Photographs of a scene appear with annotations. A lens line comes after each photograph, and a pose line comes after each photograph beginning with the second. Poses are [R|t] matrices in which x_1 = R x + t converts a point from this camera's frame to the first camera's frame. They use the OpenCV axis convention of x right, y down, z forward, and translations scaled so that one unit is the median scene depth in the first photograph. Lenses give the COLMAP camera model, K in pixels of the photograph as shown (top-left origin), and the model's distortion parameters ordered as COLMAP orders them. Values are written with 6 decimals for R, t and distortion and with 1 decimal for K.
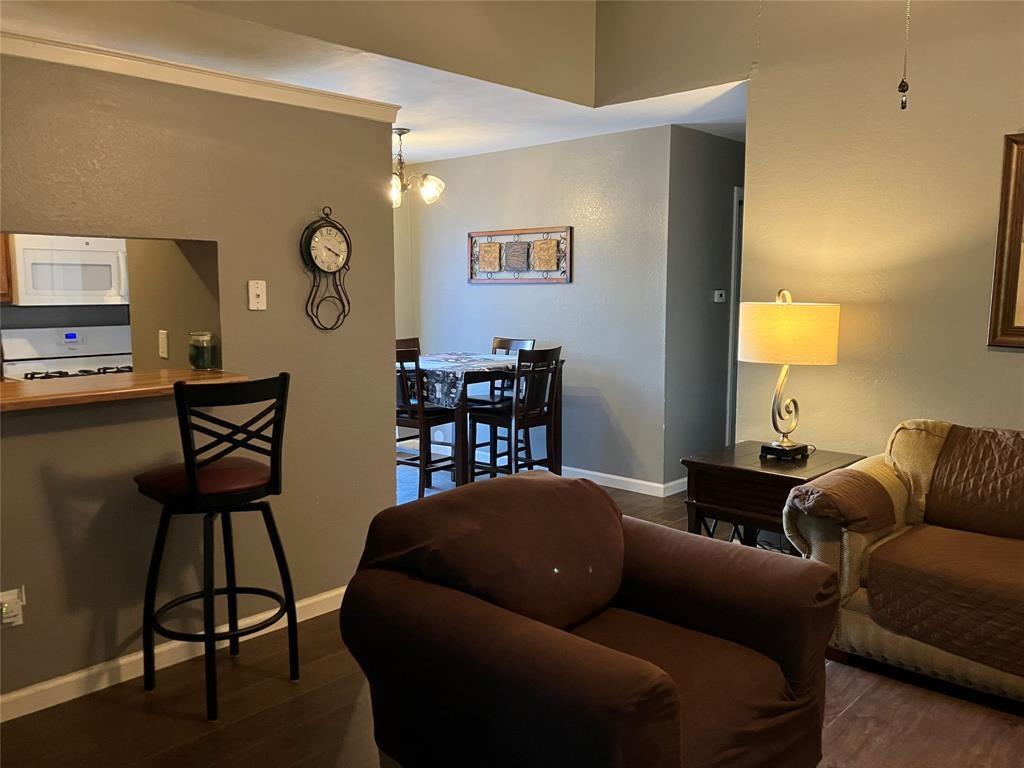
lens RADIAL K [[845.1, 0, 509.6], [0, 845.1, 388.3], [0, 0, 1]] dist [0.011539, 0.003440]
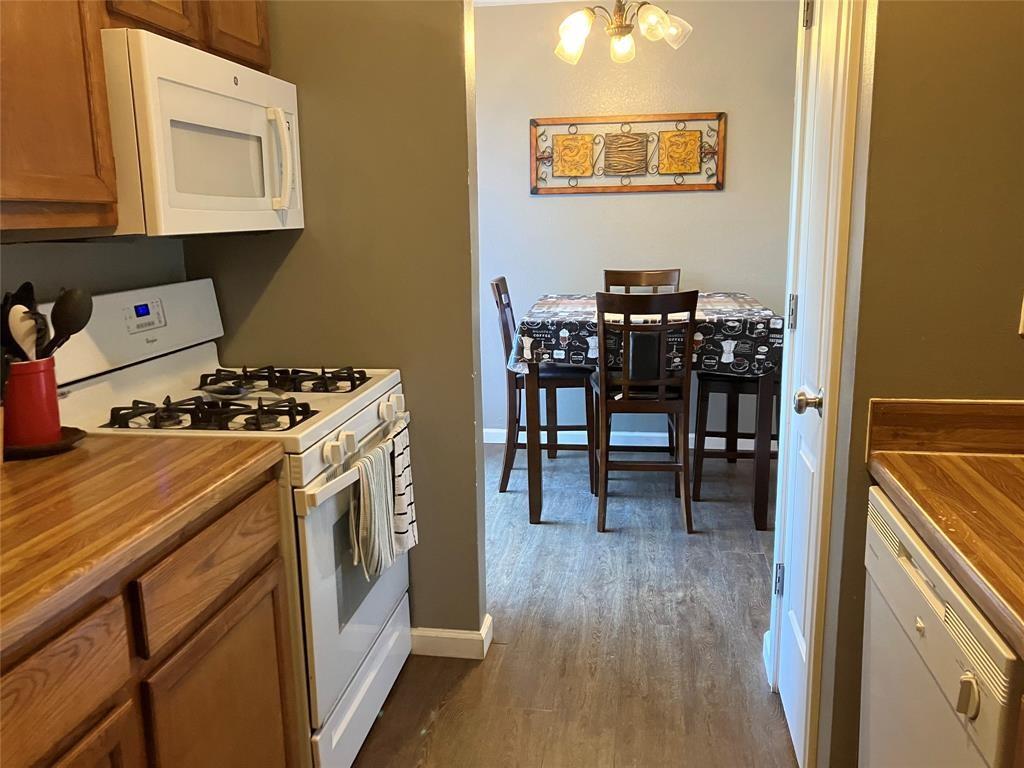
lens RADIAL K [[845.1, 0, 506.6], [0, 845.1, 382.6], [0, 0, 1]] dist [0.011539, 0.003440]
pose [[0.839242, -0.120472, 0.530245, -0.622214], [0.079769, 0.991875, 0.099102, -0.055970], [-0.537875, -0.040873, 0.842033, 0.576075]]
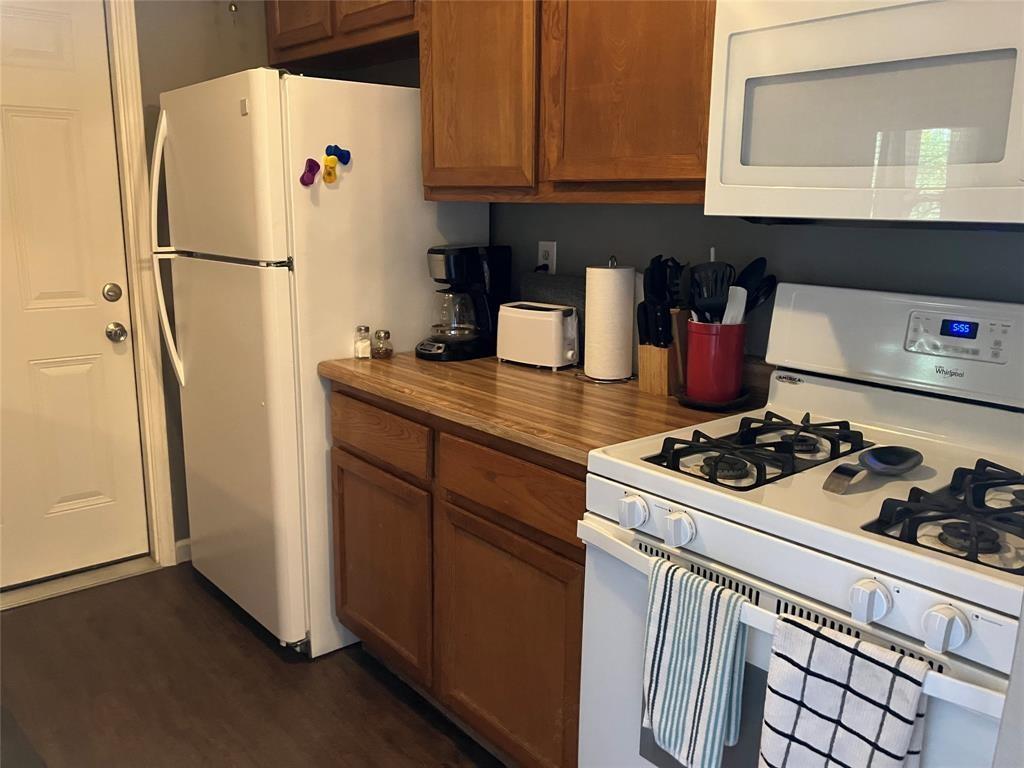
lens RADIAL K [[845.1, 0, 510.0], [0, 845.1, 383.0], [0, 0, 1]] dist [0.011539, 0.003440]
pose [[-0.127519, 0.200592, -0.971340, -0.213119], [-0.137064, 0.966375, 0.217561, -0.090869], [0.982320, 0.160878, -0.095737, 0.919302]]
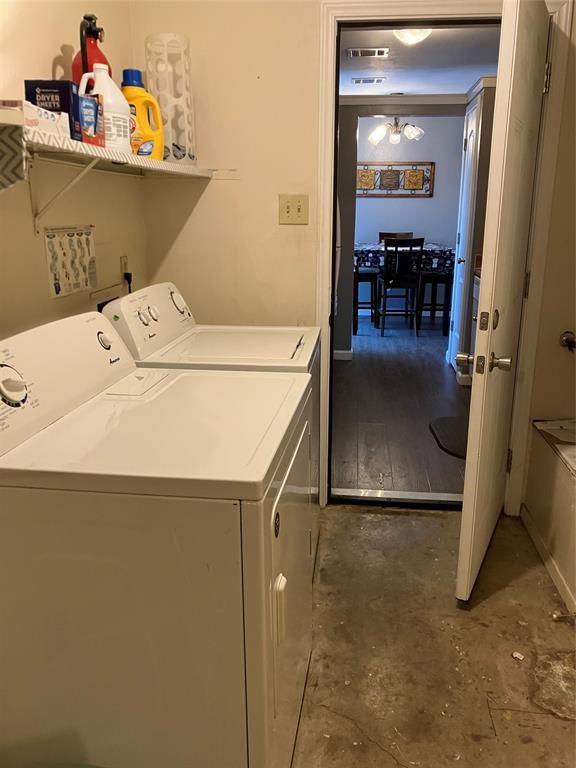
lens RADIAL K [[633.8, 0, 296.1], [0, 633.8, 384.2], [0, 0, 1]] dist [0.011539, 0.003440]
pose [[0.803600, -0.158211, 0.573756, -1.140114], [0.064781, 0.981545, 0.179925, -0.005780], [-0.591634, -0.107419, 0.799019, 0.142505]]
